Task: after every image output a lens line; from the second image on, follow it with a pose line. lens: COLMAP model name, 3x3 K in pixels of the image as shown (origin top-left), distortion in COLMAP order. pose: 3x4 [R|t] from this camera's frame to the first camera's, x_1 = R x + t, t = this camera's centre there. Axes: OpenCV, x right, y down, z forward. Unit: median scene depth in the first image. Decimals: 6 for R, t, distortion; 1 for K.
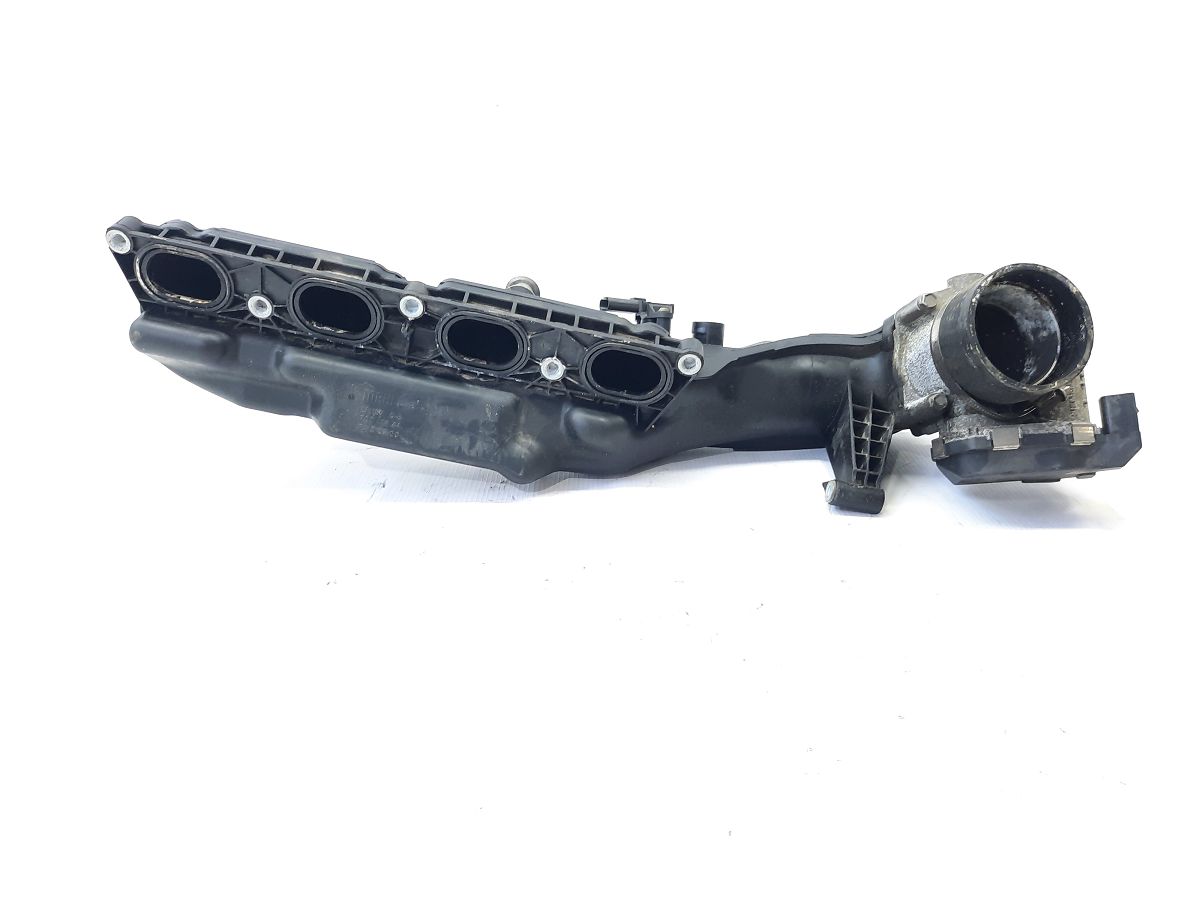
lens RADIAL K [[863.2, 0, 600.0], [0, 863.2, 450.0], [0, 0, 1]] dist [0.001830, -0.000197]
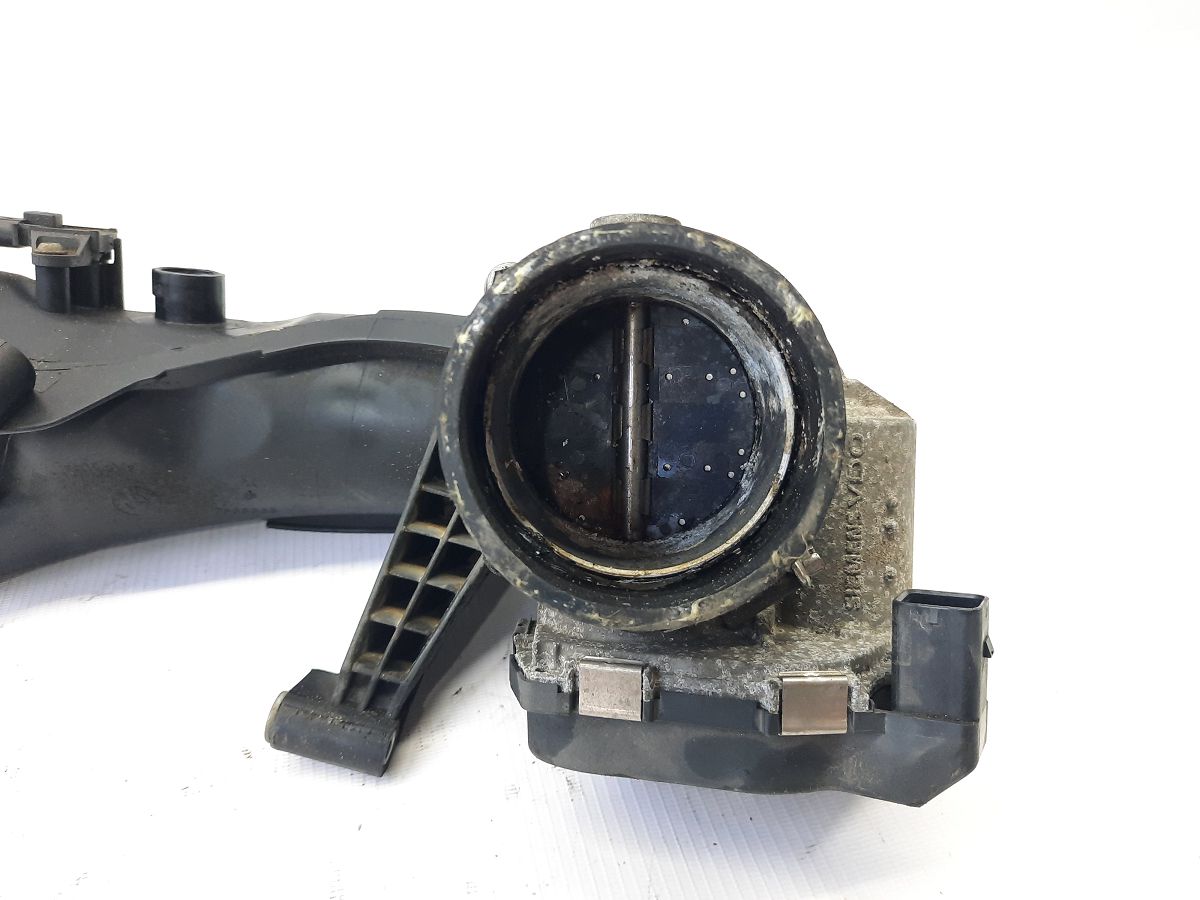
lens RADIAL K [[910.8, 0, 600.0], [0, 910.8, 450.0], [0, 0, 1]] dist [0.000823, -0.000394]
pose [[0.990800, 0.068397, -0.116776, 0.503737], [-0.045138, 0.980491, 0.191309, -0.191458], [0.127583, -0.184278, 0.974558, 0.634952]]
